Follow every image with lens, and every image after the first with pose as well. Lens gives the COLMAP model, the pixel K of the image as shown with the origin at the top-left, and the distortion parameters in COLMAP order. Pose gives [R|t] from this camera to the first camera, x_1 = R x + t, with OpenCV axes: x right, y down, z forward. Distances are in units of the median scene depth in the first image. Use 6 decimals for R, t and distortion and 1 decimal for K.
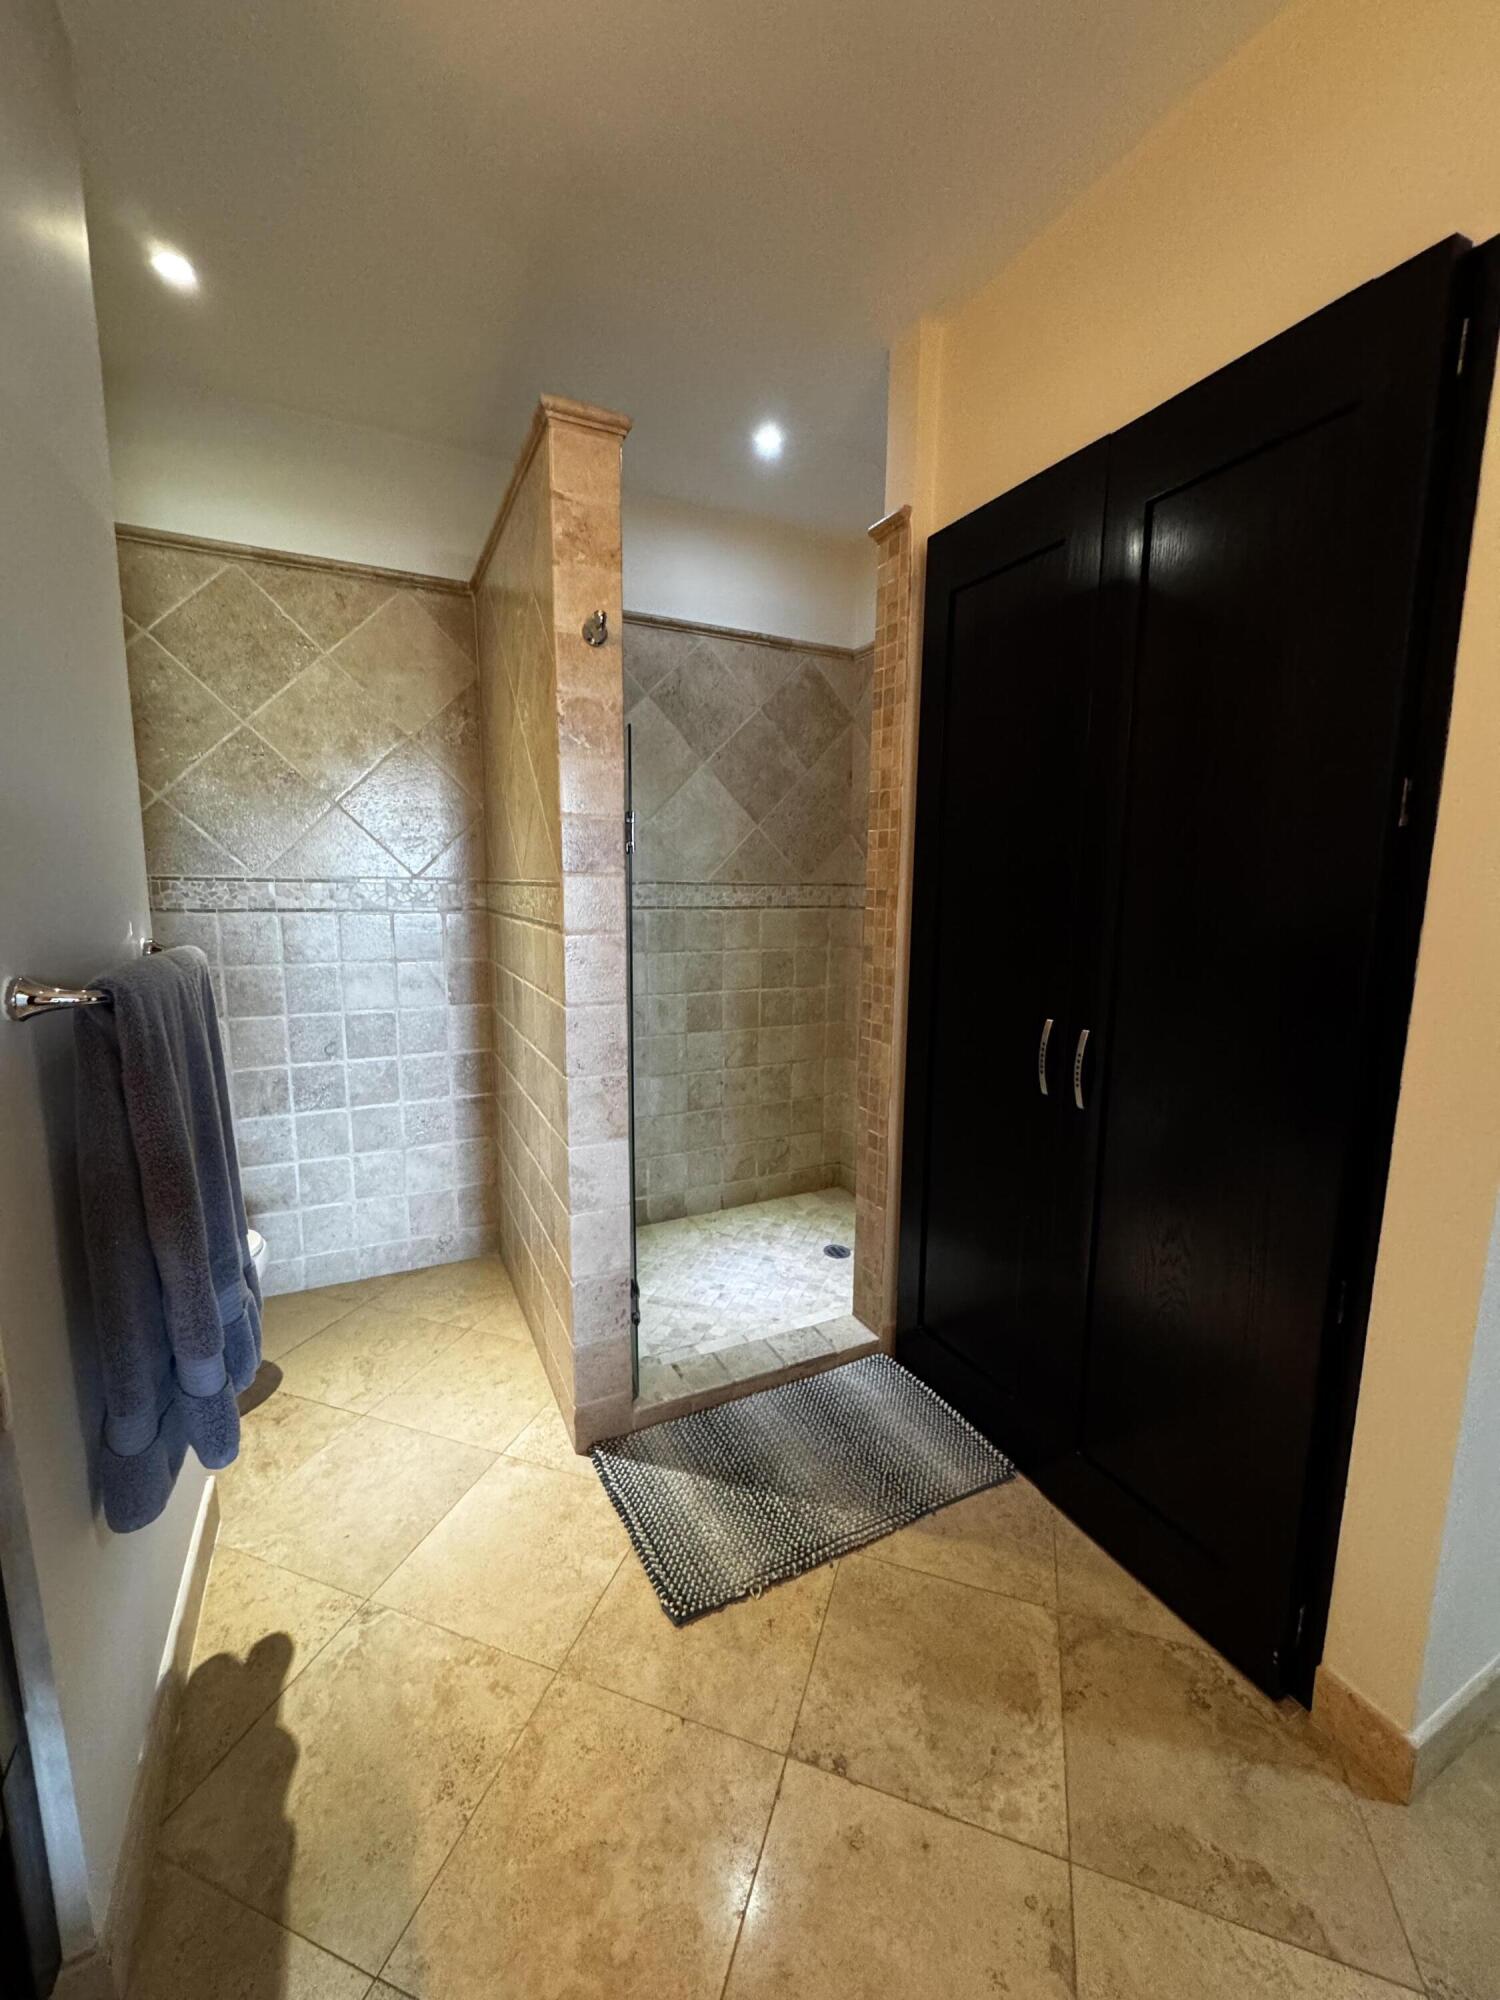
lens RADIAL K [[802.3, 0, 756.4], [0, 802.3, 1006.4], [0, 0, 1]] dist [-0.003576, 0.000998]
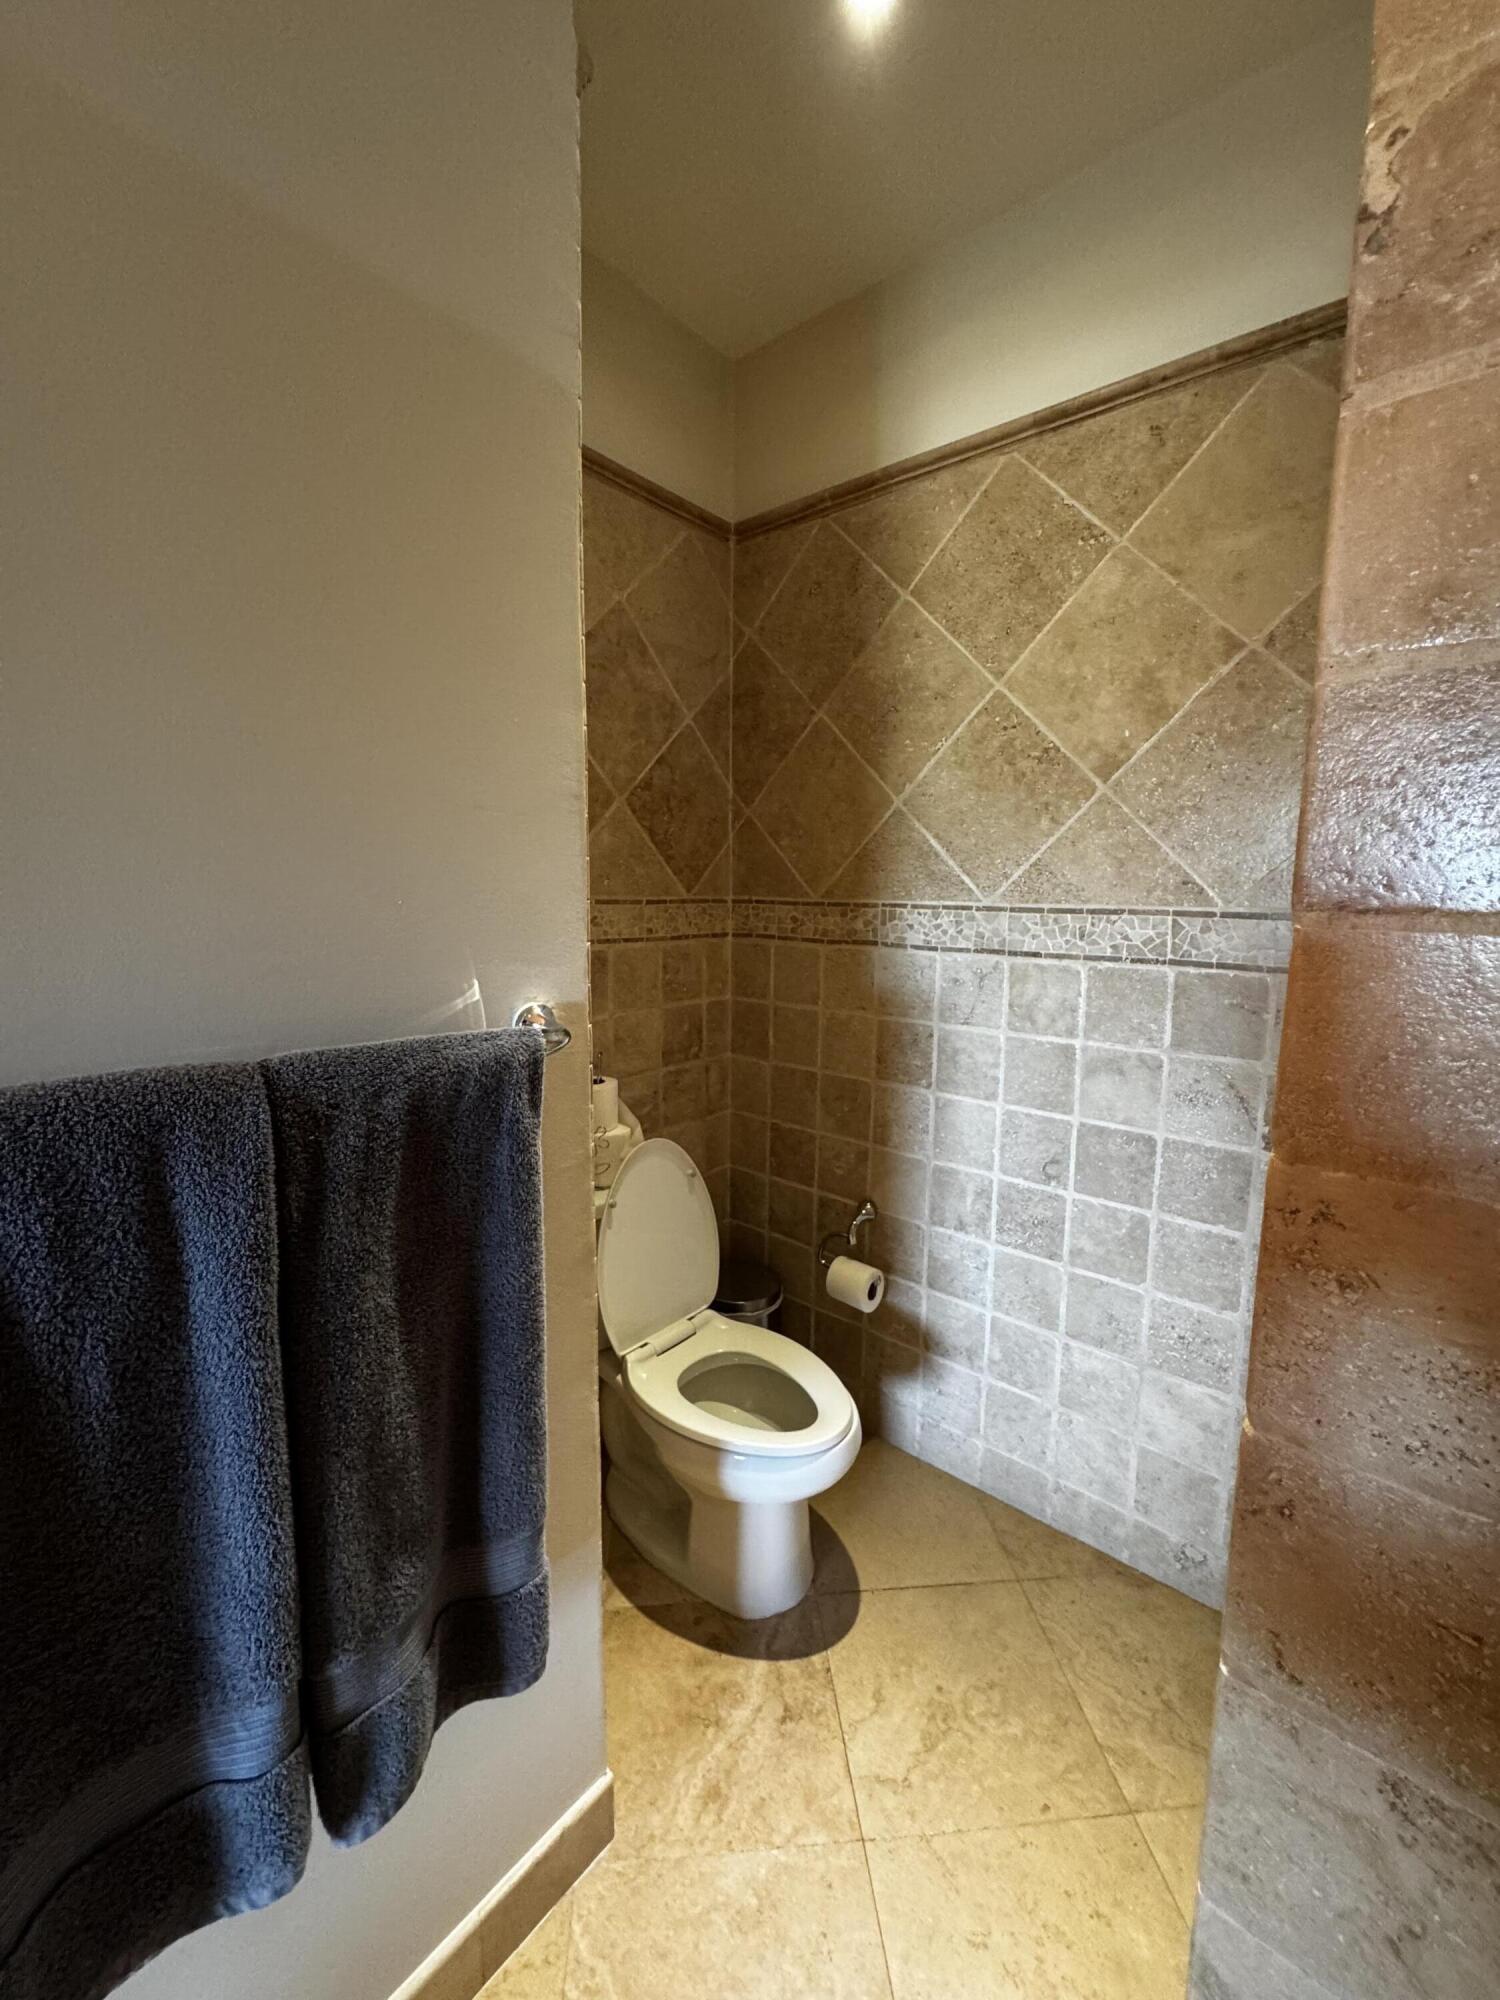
lens RADIAL K [[802.3, 0, 743.7], [0, 802.3, 994.6], [0, 0, 1]] dist [-0.003576, 0.000998]
pose [[0.397986, 0.112202, -0.910504, -0.061069], [-0.147294, 0.987432, 0.057299, -0.094397], [0.905490, 0.111308, 0.409511, 0.539318]]
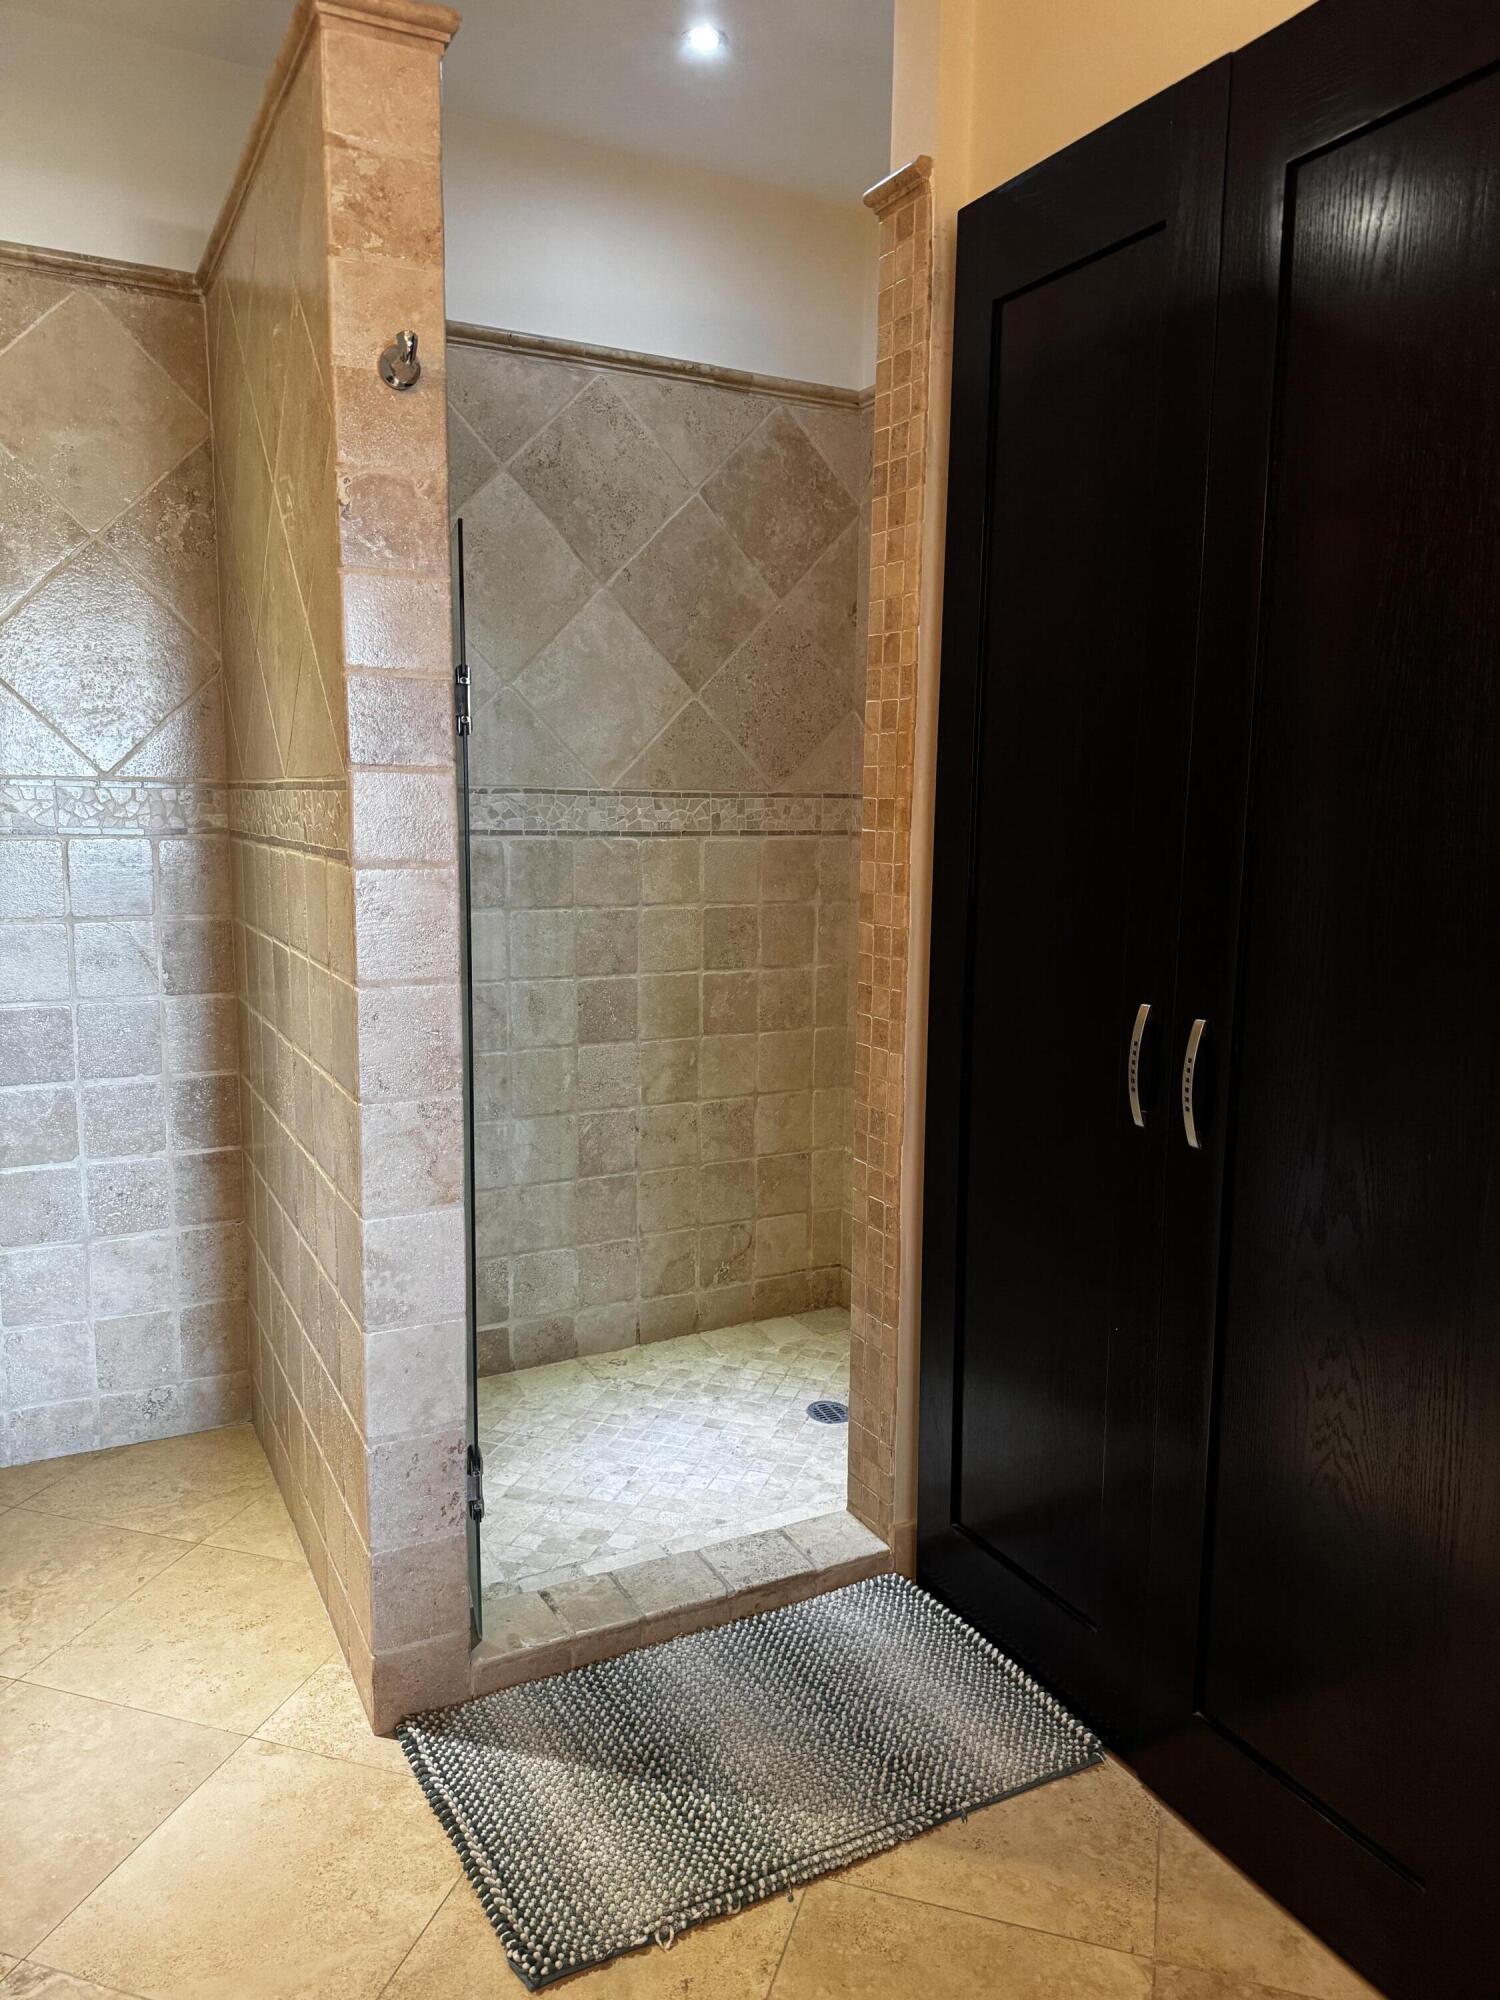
lens RADIAL K [[1415.0, 0, 749.8], [0, 1415.0, 1017.1], [0, 0, 1]] dist [0.040474, -0.042605]
pose [[0.999812, -0.002494, 0.019229, 0.028476], [0.002505, 0.999997, -0.000550, 0.018127], [-0.019227, 0.000598, 0.999815, -0.057423]]
